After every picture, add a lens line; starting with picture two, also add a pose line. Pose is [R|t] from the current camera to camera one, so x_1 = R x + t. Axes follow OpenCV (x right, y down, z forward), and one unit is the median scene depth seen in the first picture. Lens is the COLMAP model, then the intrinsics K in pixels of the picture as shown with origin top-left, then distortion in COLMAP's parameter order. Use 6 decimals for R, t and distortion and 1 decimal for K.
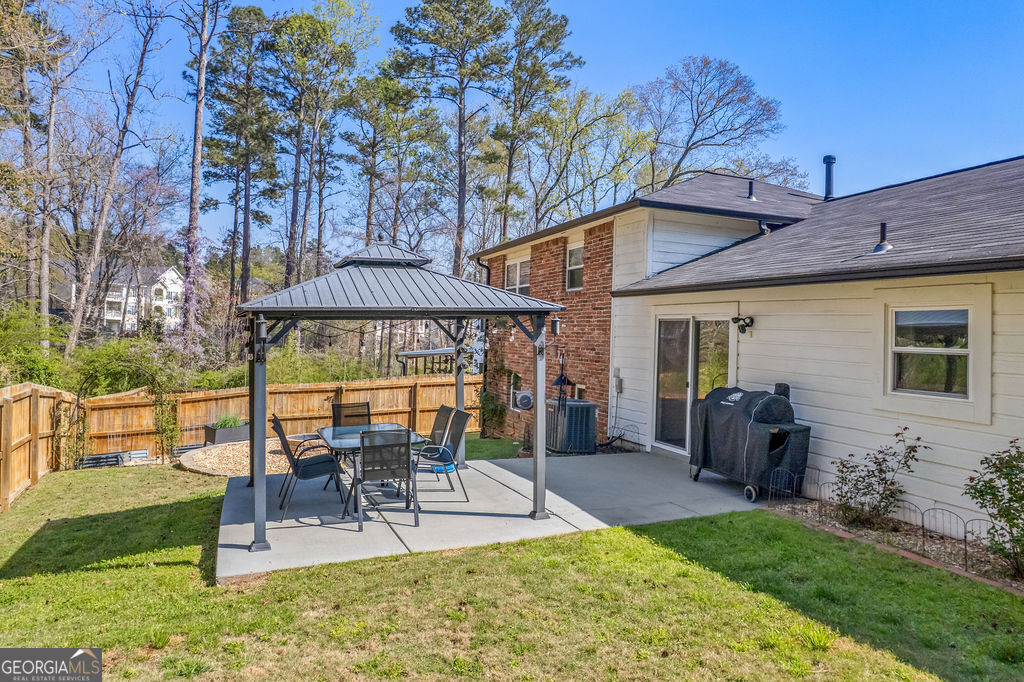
lens RADIAL K [[685.5, 0, 511.5], [0, 685.5, 324.5], [0, 0, 1]] dist [-0.079677, 0.075042]
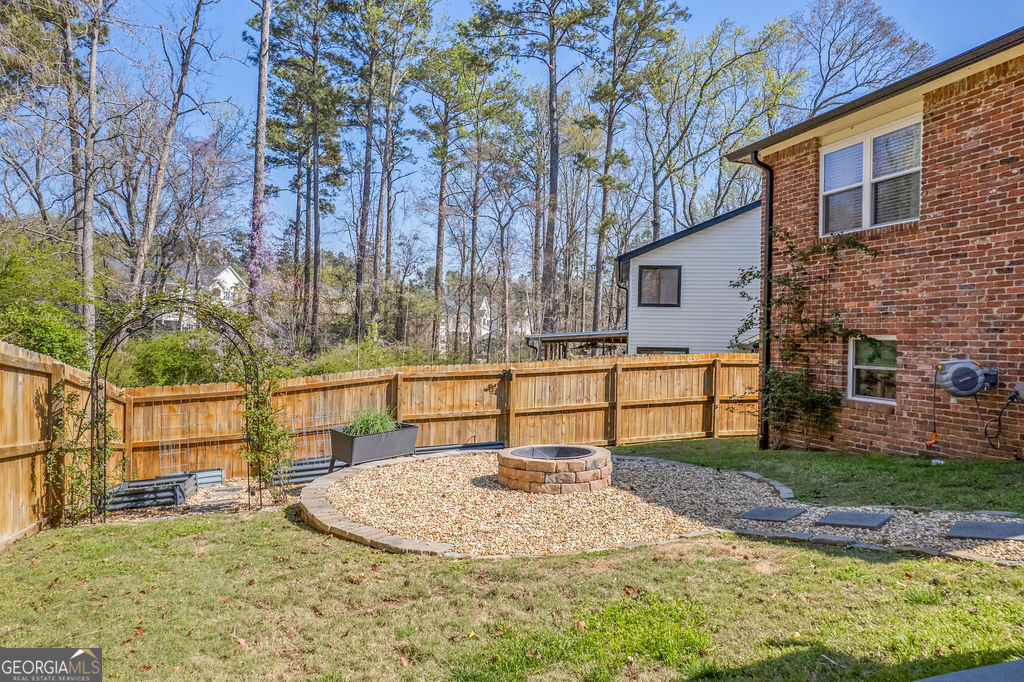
lens RADIAL K [[657.0, 0, 506.6], [0, 657.0, 344.7], [0, 0, 1]] dist [-0.086117, 0.078090]
pose [[0.998307, -0.008405, -0.057556, -0.264658], [0.009512, 0.999775, 0.018985, 0.067965], [0.057384, -0.019500, 0.998162, 0.458444]]
